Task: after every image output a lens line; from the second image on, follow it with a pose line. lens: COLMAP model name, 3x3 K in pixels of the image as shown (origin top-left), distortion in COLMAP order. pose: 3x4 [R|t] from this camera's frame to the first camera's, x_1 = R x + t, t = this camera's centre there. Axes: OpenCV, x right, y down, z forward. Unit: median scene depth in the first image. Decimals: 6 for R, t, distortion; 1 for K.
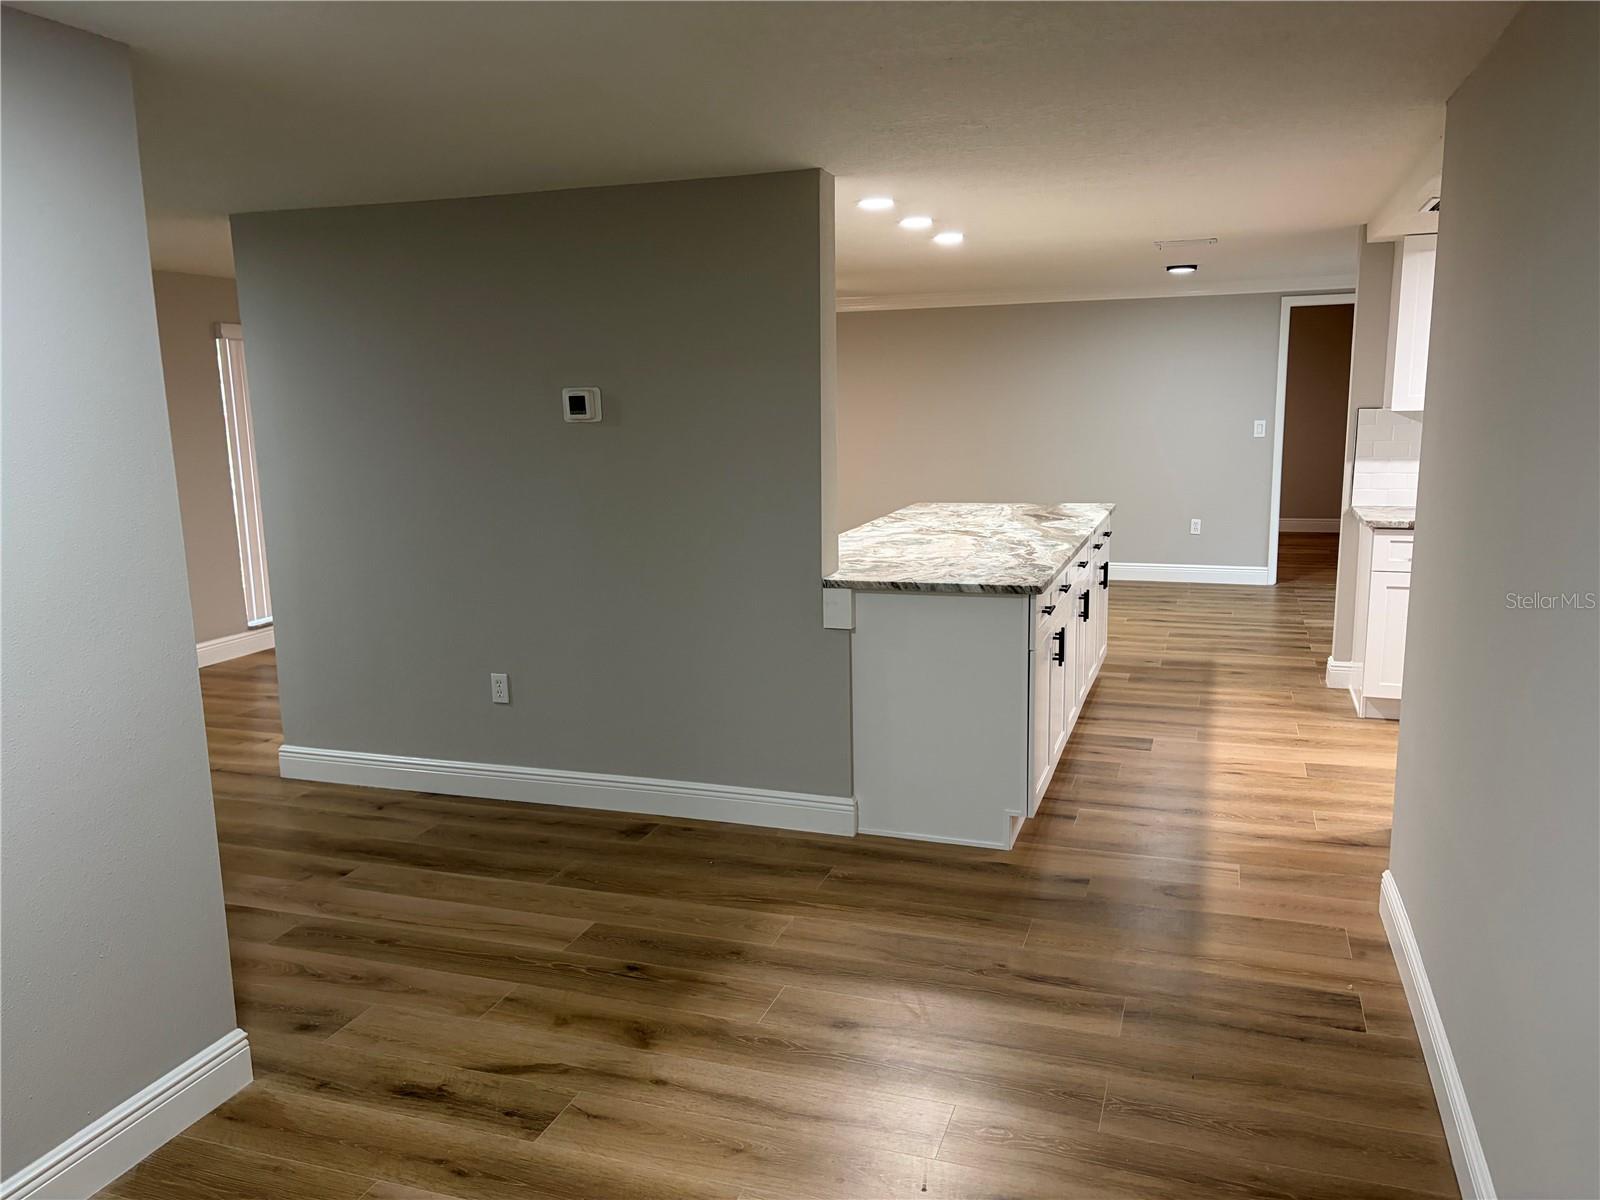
lens RADIAL K [[1204.5, 0, 804.8], [0, 1204.5, 604.4], [0, 0, 1]] dist [0.061599, -0.069349]
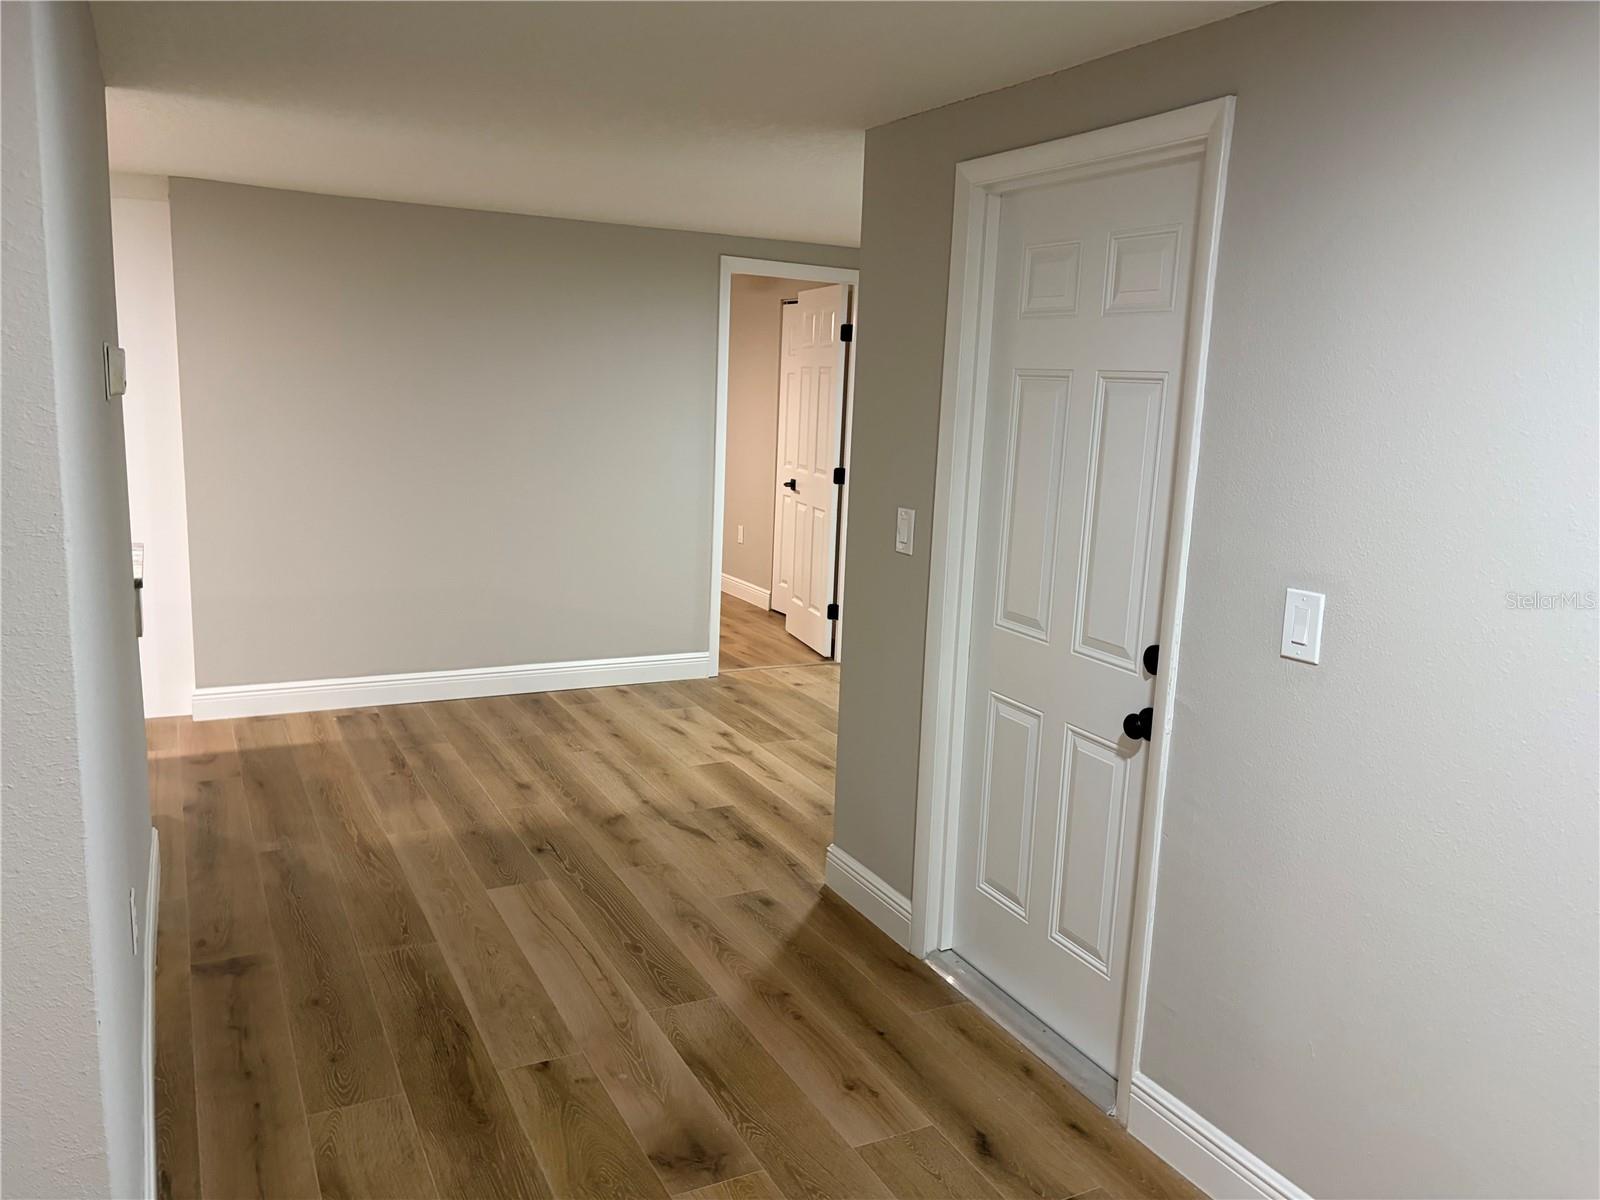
lens RADIAL K [[1204.5, 0, 815.4], [0, 1204.5, 607.7], [0, 0, 1]] dist [0.061599, -0.069349]
pose [[-0.730672, -0.134260, 0.669397, -0.971781], [0.097161, 0.950045, 0.296603, -0.224325], [-0.675780, 0.281759, -0.681127, 1.371378]]
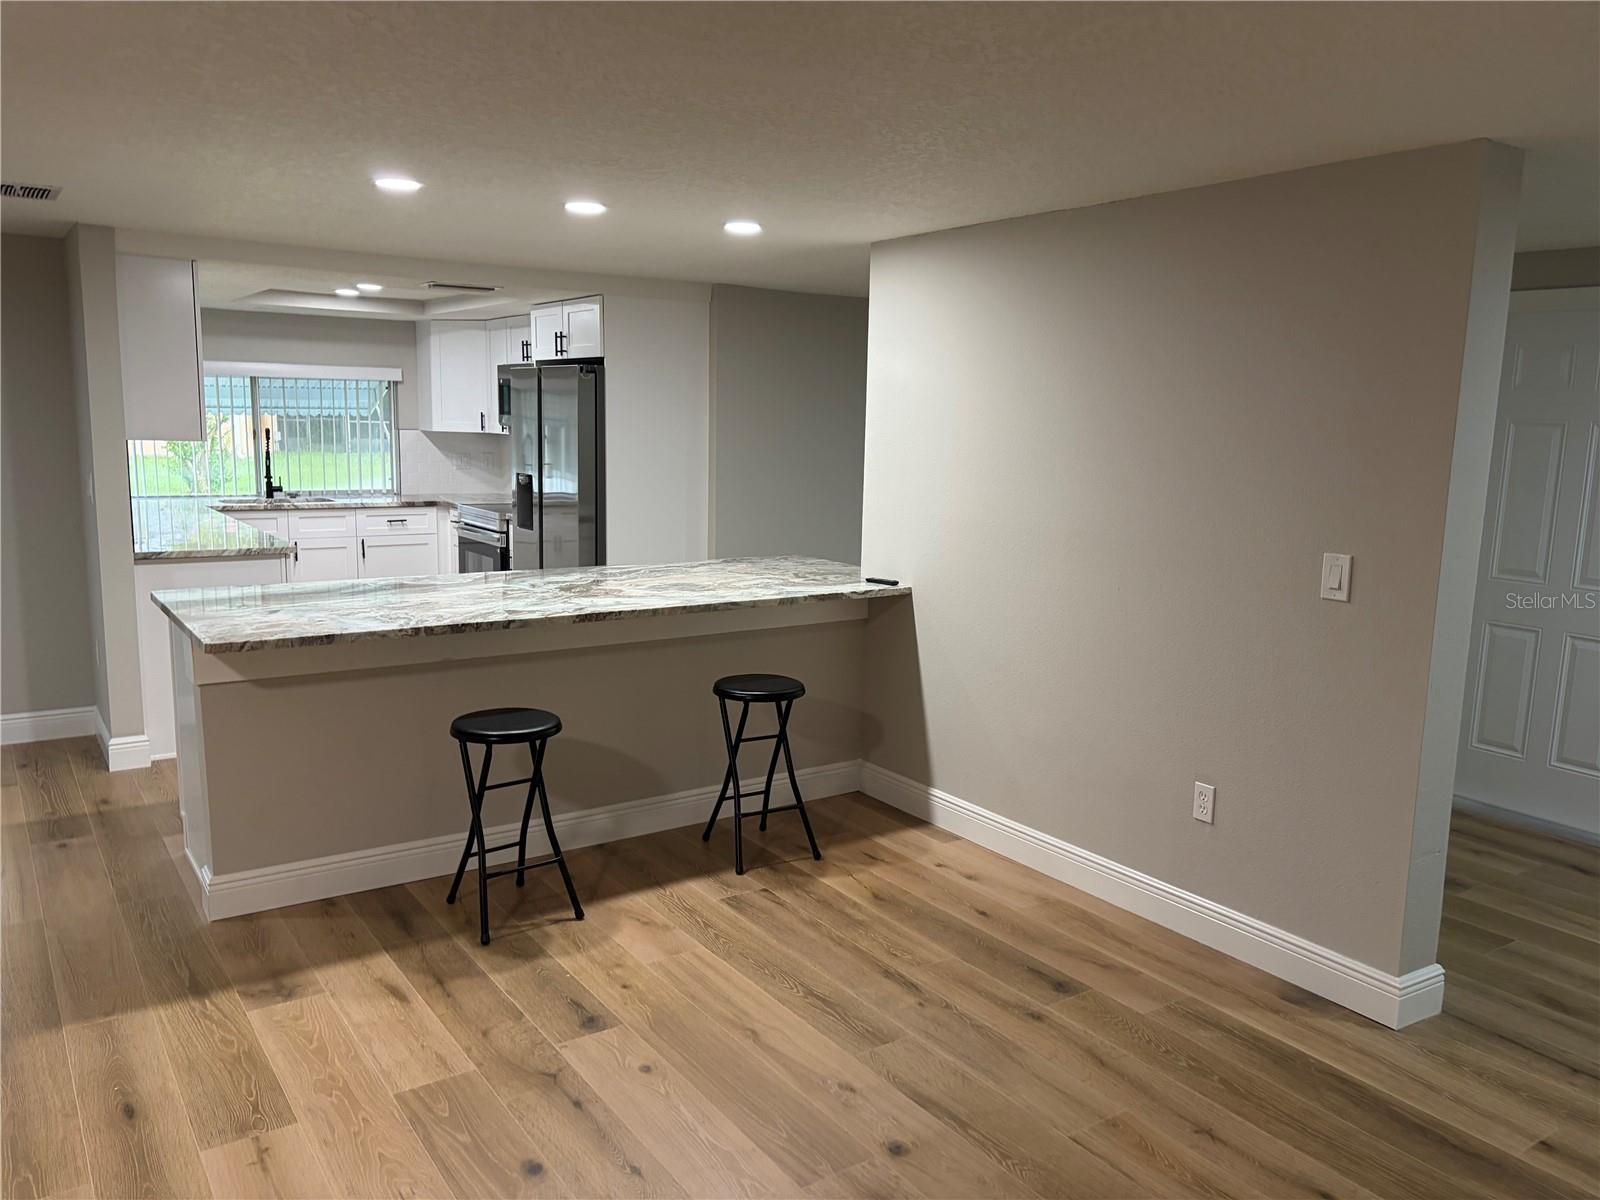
lens RADIAL K [[1204.5, 0, 799.1], [0, 1204.5, 607.6], [0, 0, 1]] dist [0.061599, -0.069349]
pose [[-0.805021, -0.092548, 0.585983, -0.690157], [0.100750, 0.952080, 0.288778, -0.383740], [-0.584629, 0.291510, -0.757120, 2.178480]]
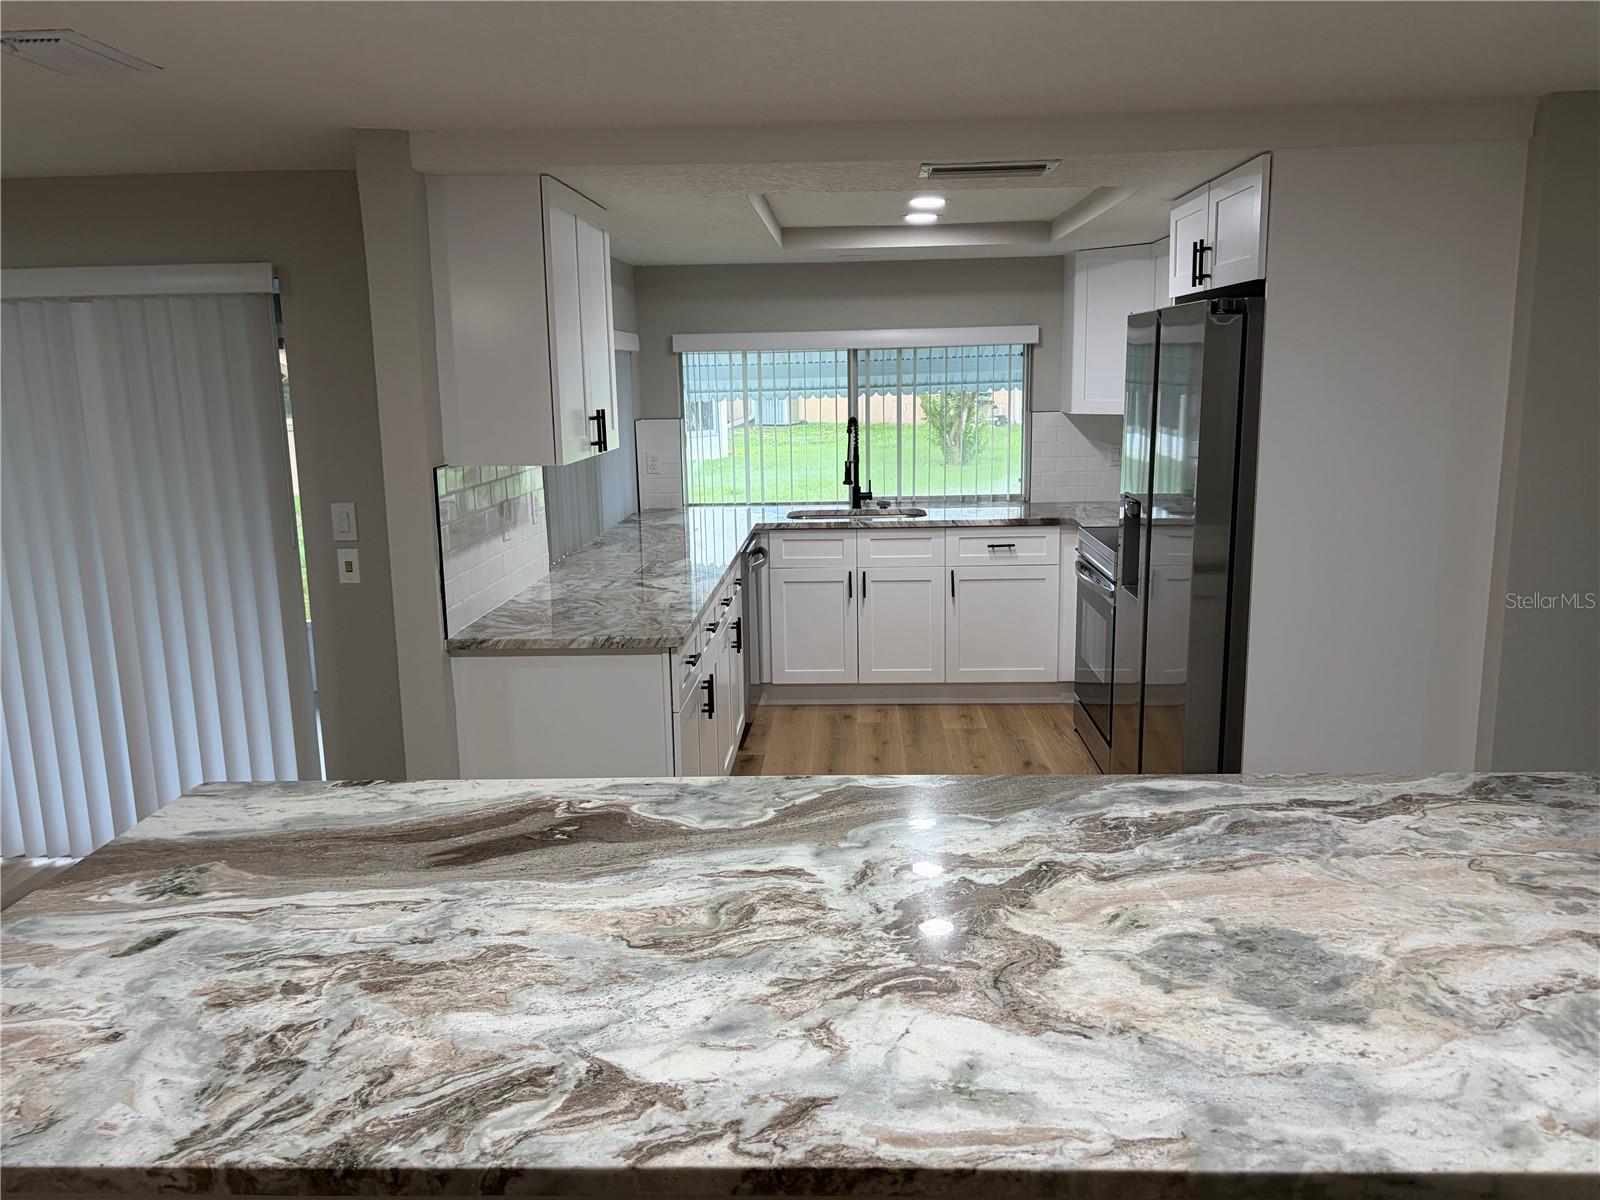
lens RADIAL K [[1204.5, 0, 811.4], [0, 1204.5, 588.6], [0, 0, 1]] dist [0.061599, -0.069349]
pose [[-0.292399, -0.149671, 0.944511, -0.194926], [0.196672, 0.957151, 0.212559, -0.294970], [-0.935854, 0.247911, -0.250434, 1.530639]]
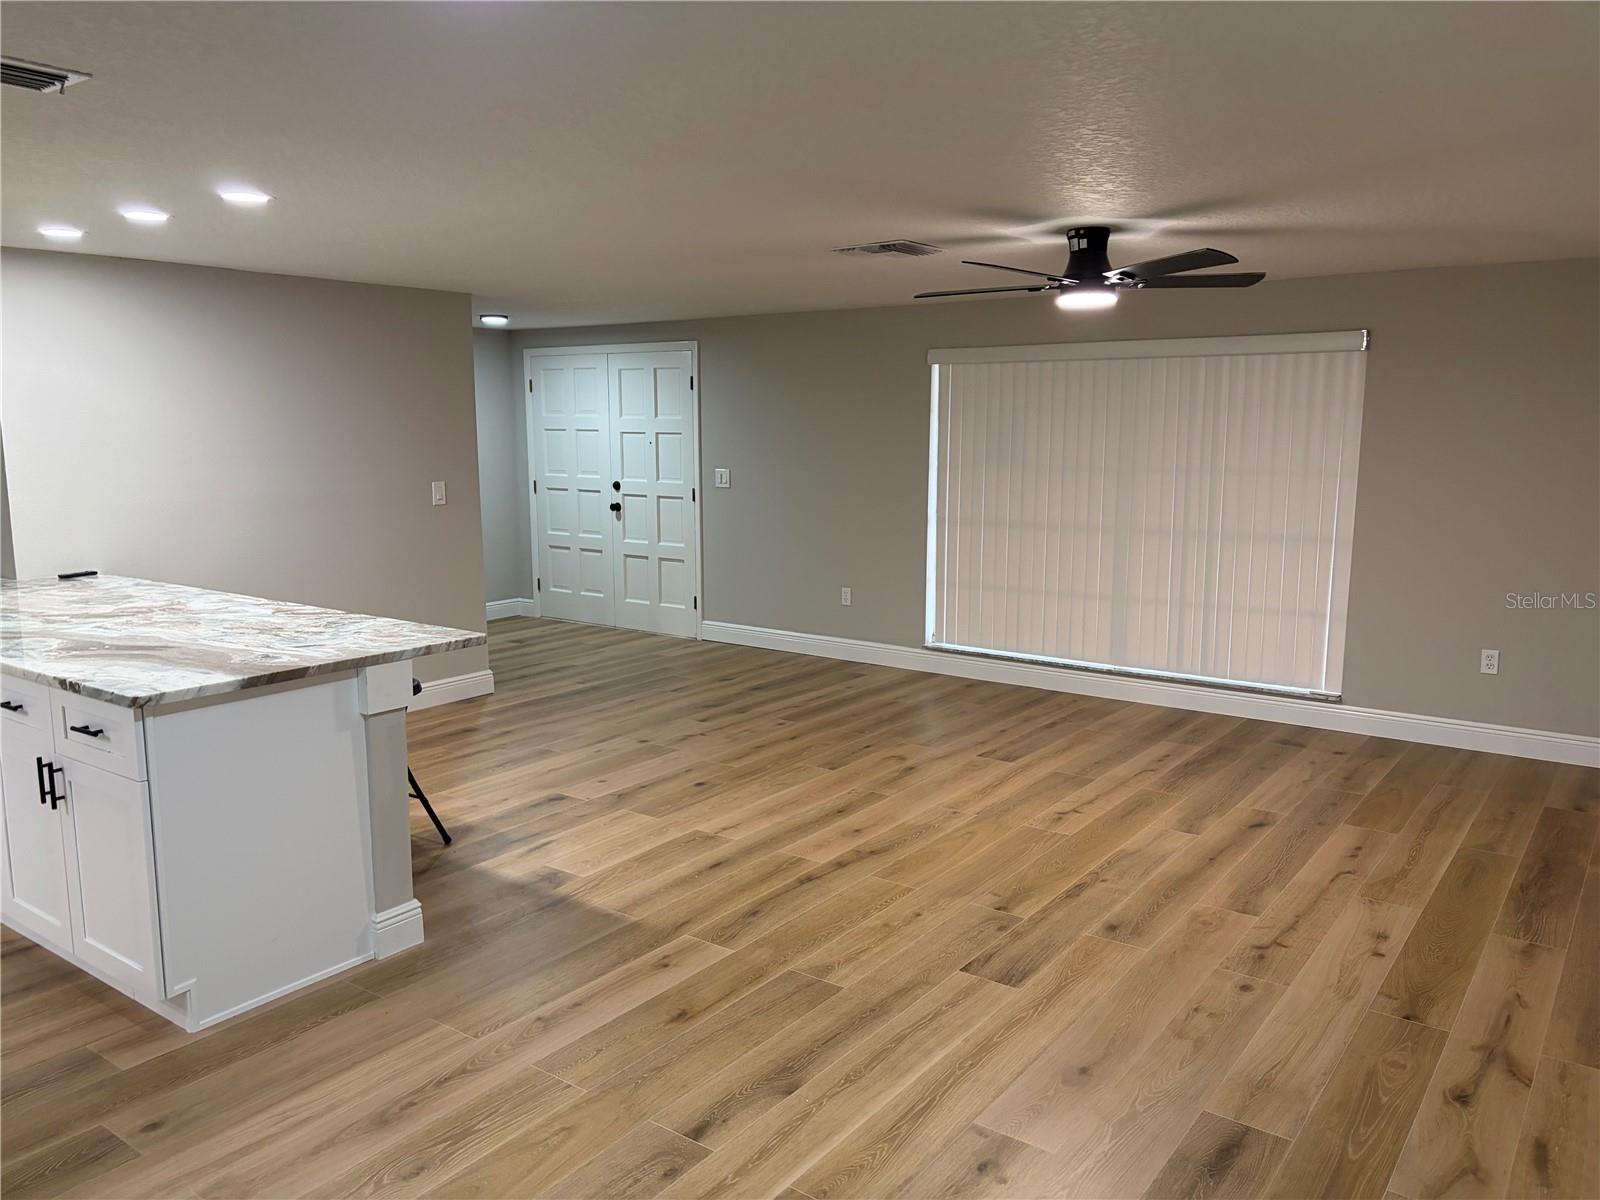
lens RADIAL K [[1204.5, 0, 790.5], [0, 1204.5, 610.1], [0, 0, 1]] dist [0.061599, -0.069349]
pose [[-0.298820, 0.171427, -0.938786, 1.020618], [-0.163322, 0.960033, 0.227293, -0.434584], [0.940230, 0.221244, -0.258879, 2.258454]]
